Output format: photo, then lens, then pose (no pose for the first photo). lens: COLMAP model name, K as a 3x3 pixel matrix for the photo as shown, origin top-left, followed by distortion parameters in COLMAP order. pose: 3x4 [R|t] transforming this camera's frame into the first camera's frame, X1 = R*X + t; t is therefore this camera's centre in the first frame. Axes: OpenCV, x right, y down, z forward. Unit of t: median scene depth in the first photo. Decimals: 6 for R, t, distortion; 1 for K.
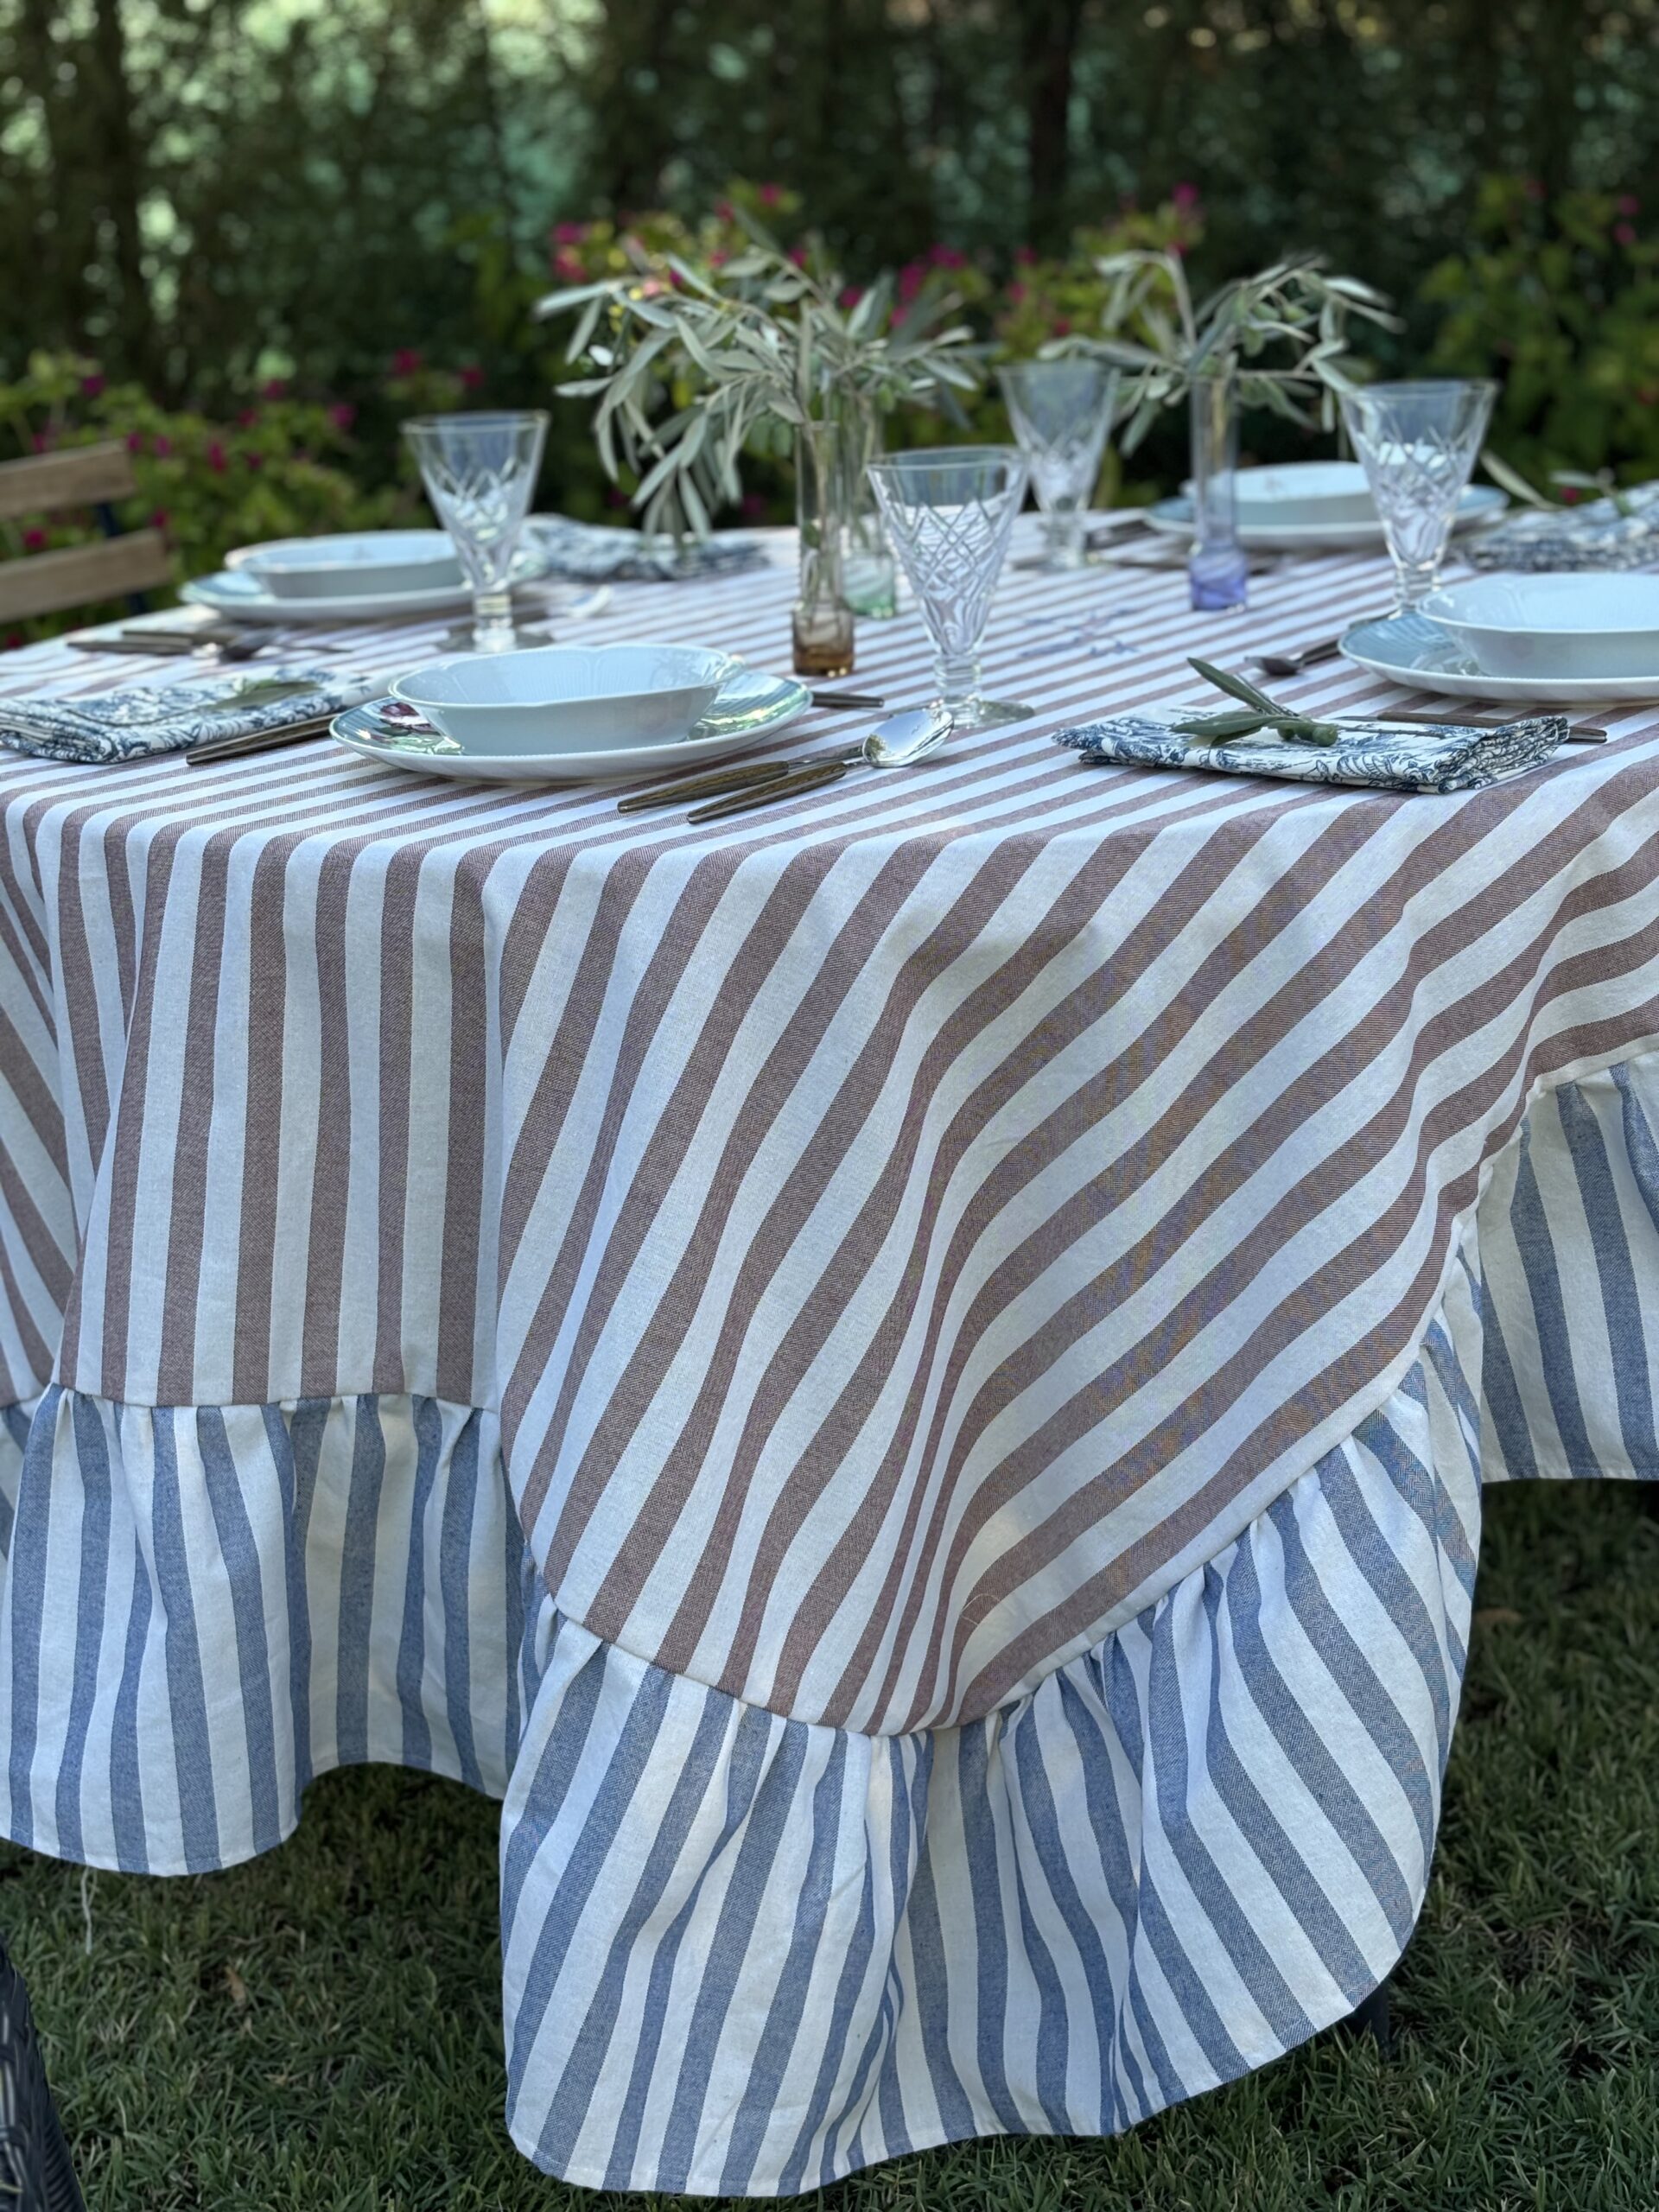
lens RADIAL K [[3334.5, 0, 814.9], [0, 3334.5, 1095.8], [0, 0, 1]] dist [0.107046, 0.000000]
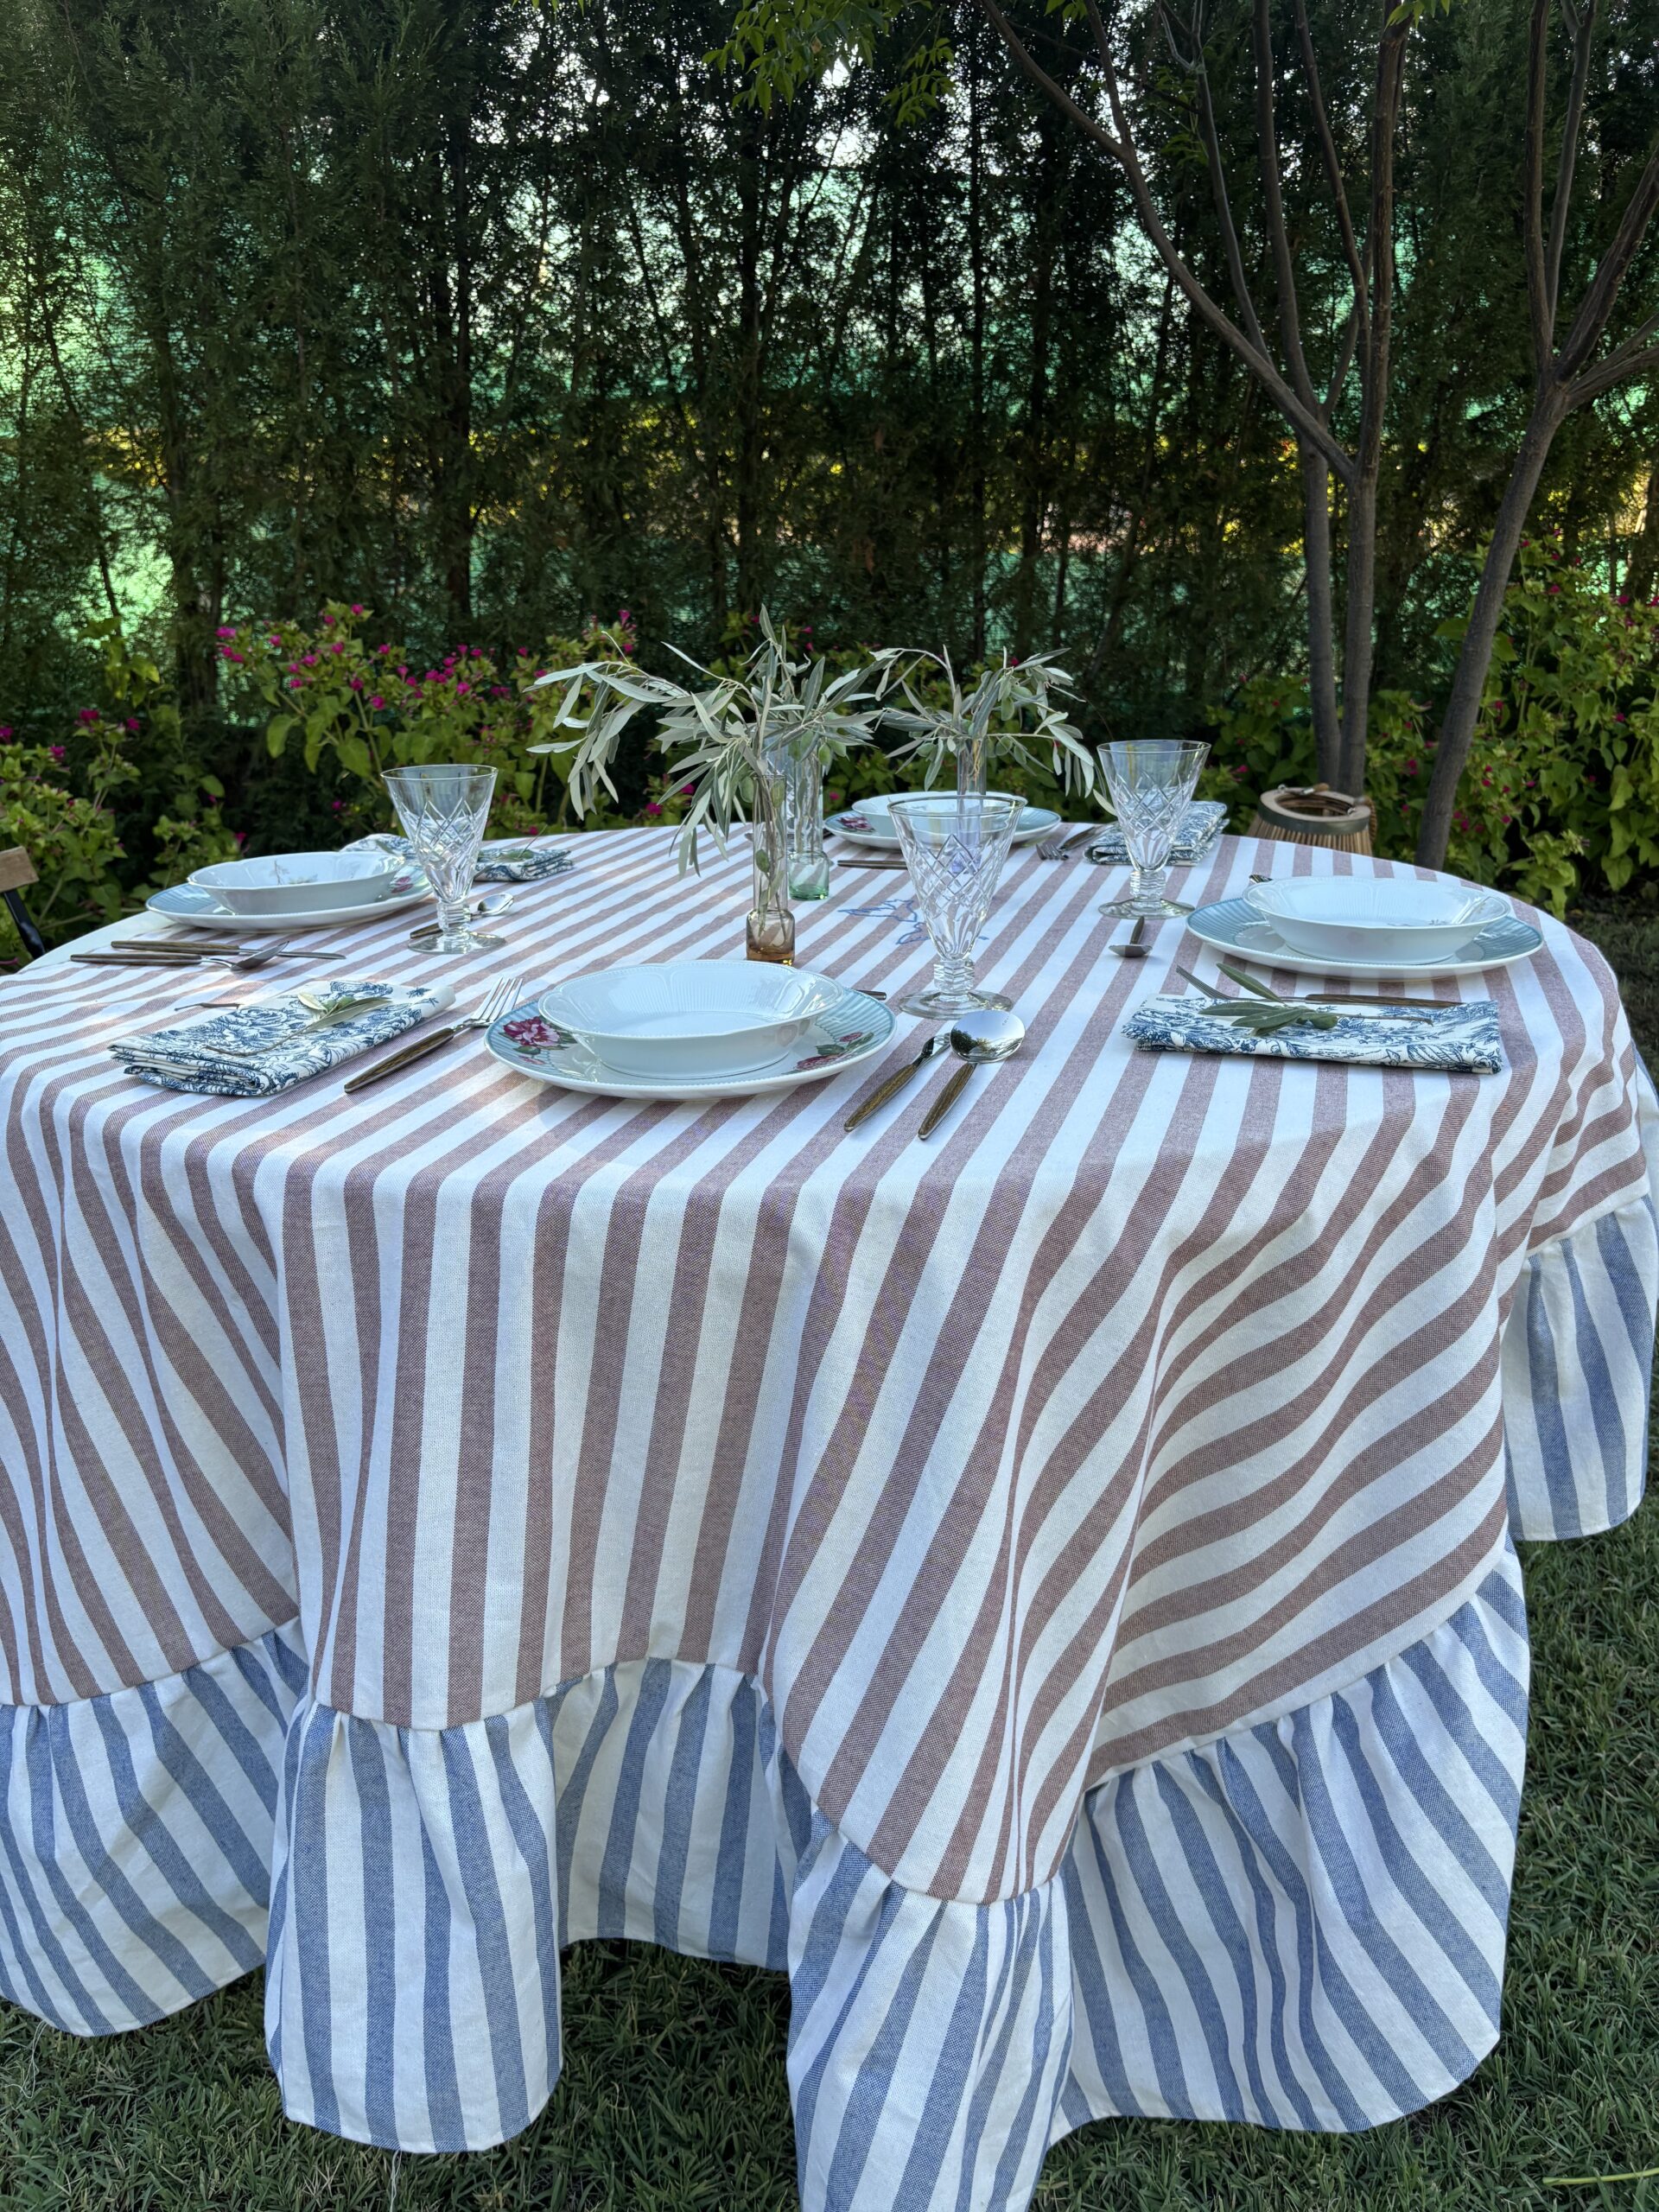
lens RADIAL K [[1662.7, 0, 830.6], [0, 1662.7, 1112.6], [0, 0, 1]] dist [0.023287, -0.026587]
pose [[0.936689, -0.080736, 0.340727, -0.245170], [0.074994, 0.996732, 0.030012, -0.105344], [-0.342037, -0.002560, 0.939683, 0.463731]]
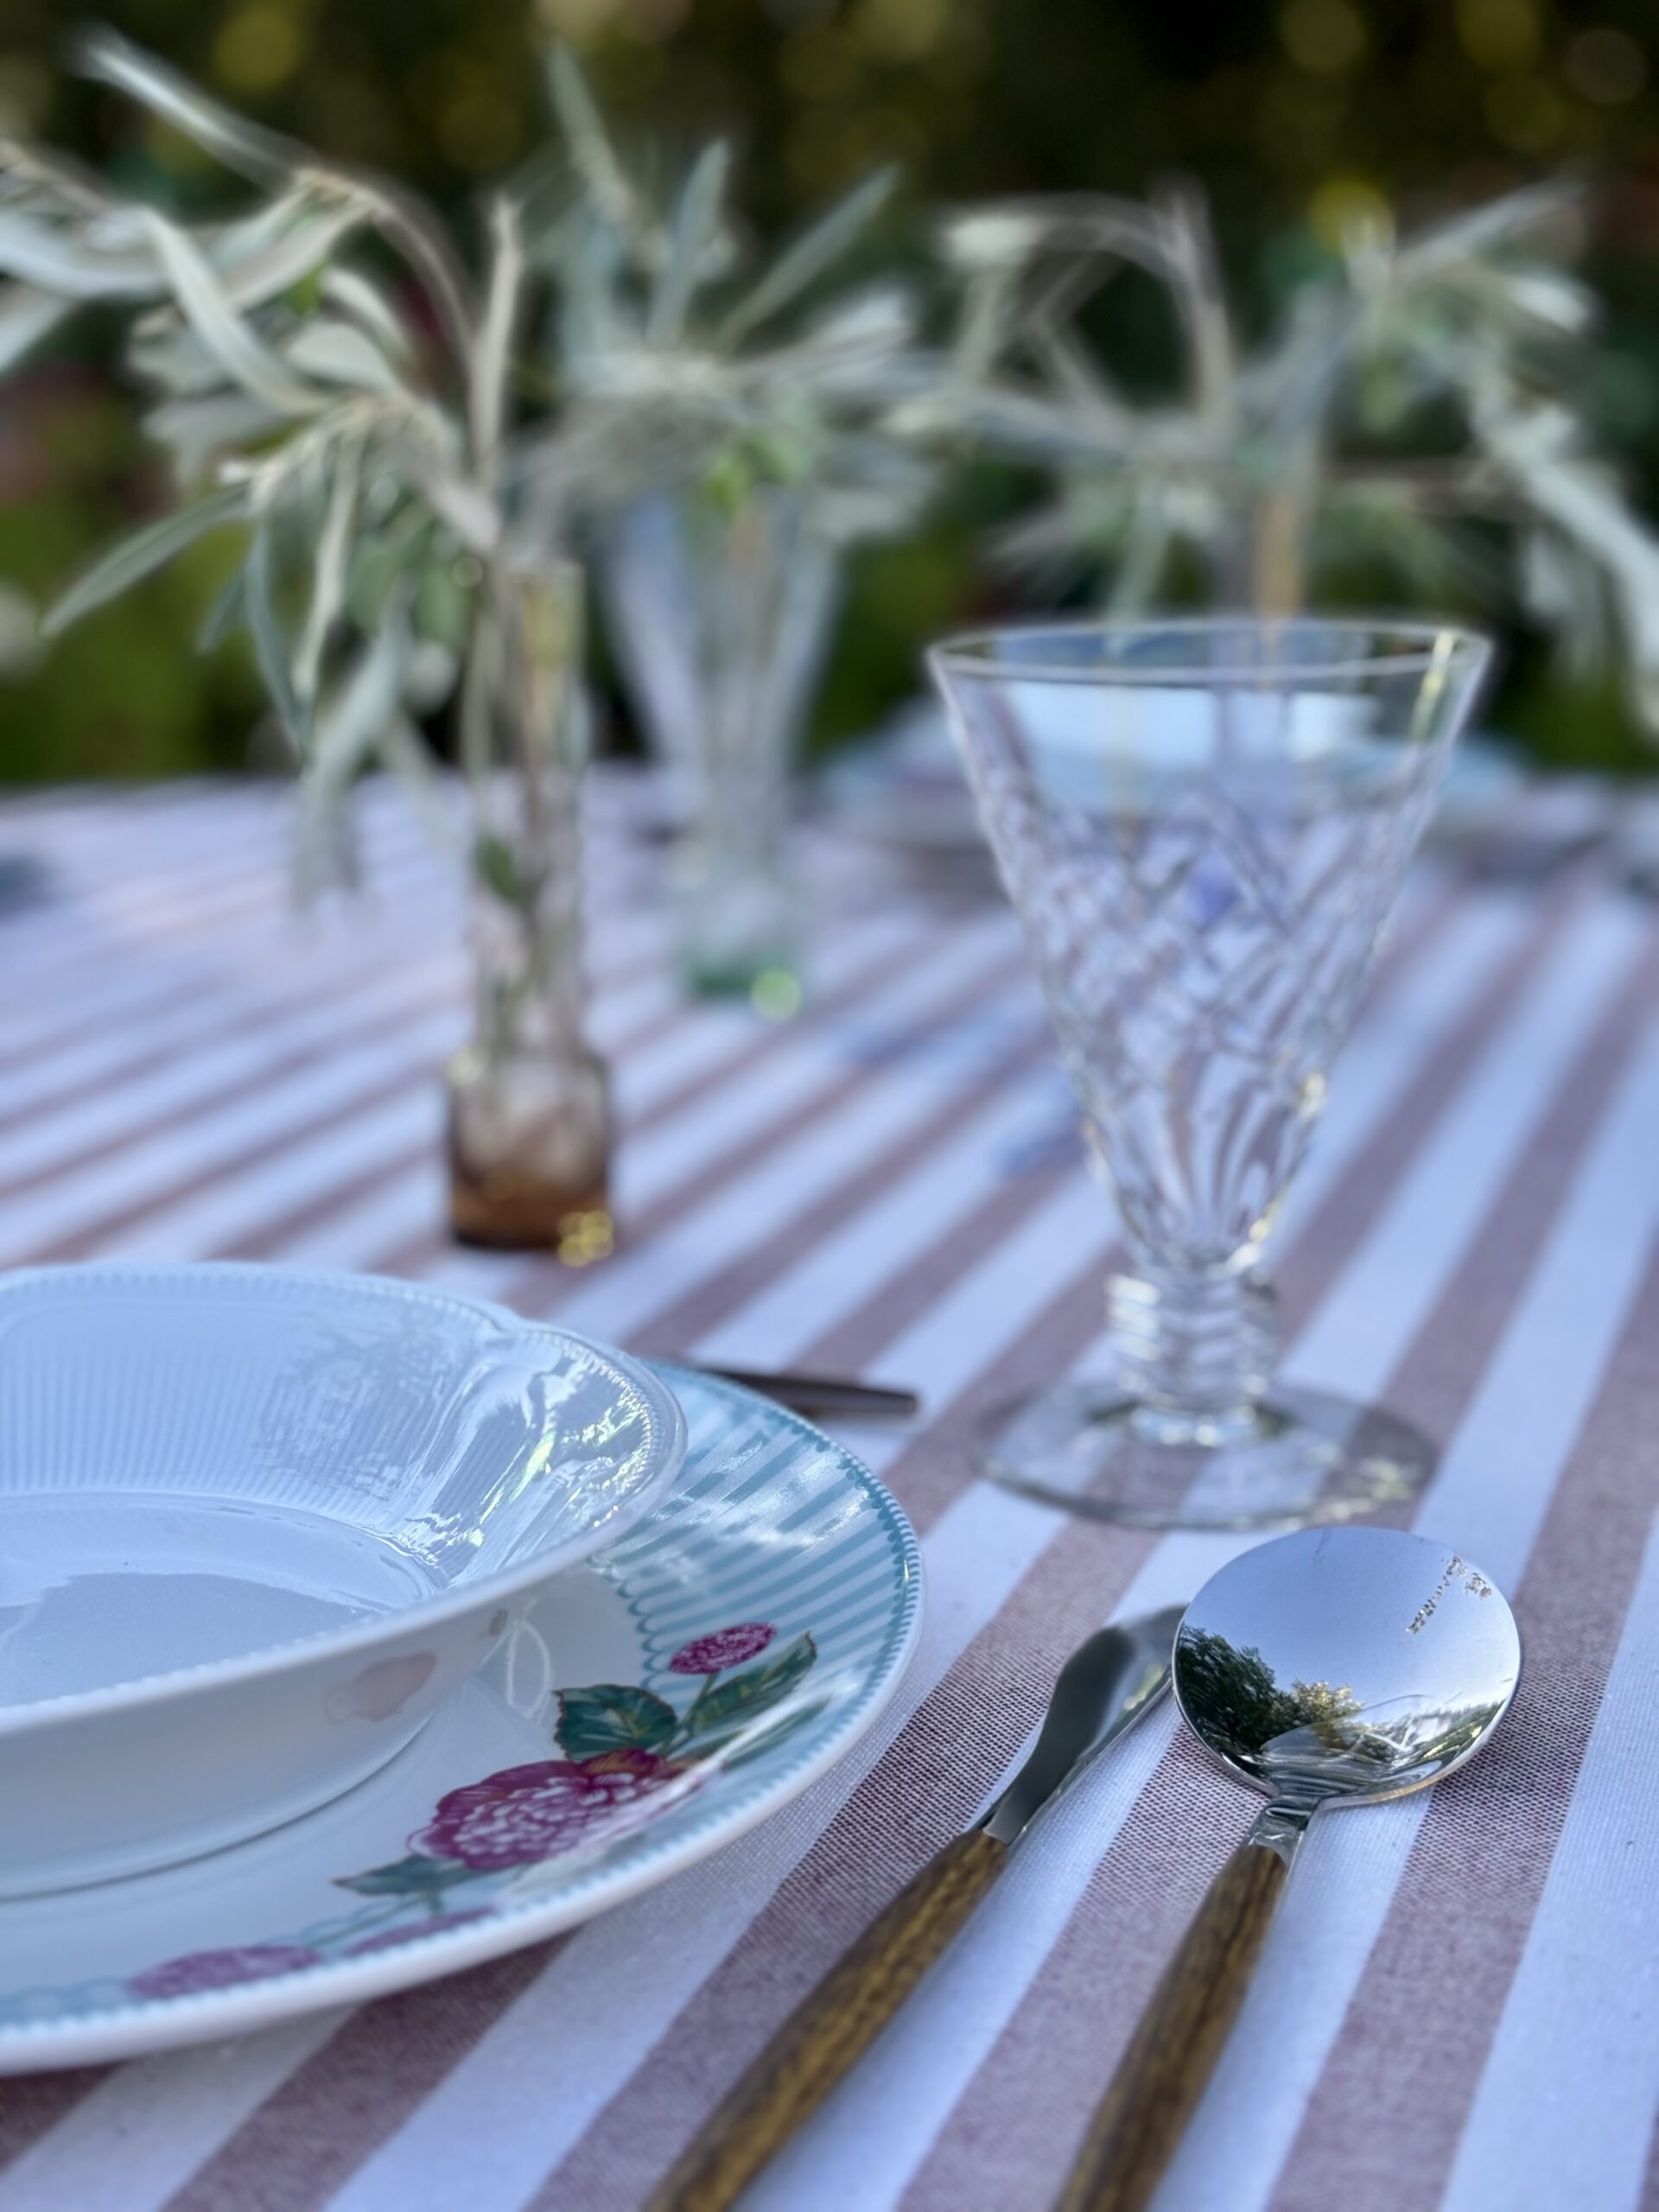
lens RADIAL K [[3334.5, 0, 824.6], [0, 3334.5, 1101.7], [0, 0, 1]] dist [0.107046, 0.000000]
pose [[0.951093, -0.037746, 0.306590, -0.095020], [0.059967, 0.996186, -0.063380, -0.142144], [-0.303028, 0.078666, 0.949729, 0.785107]]
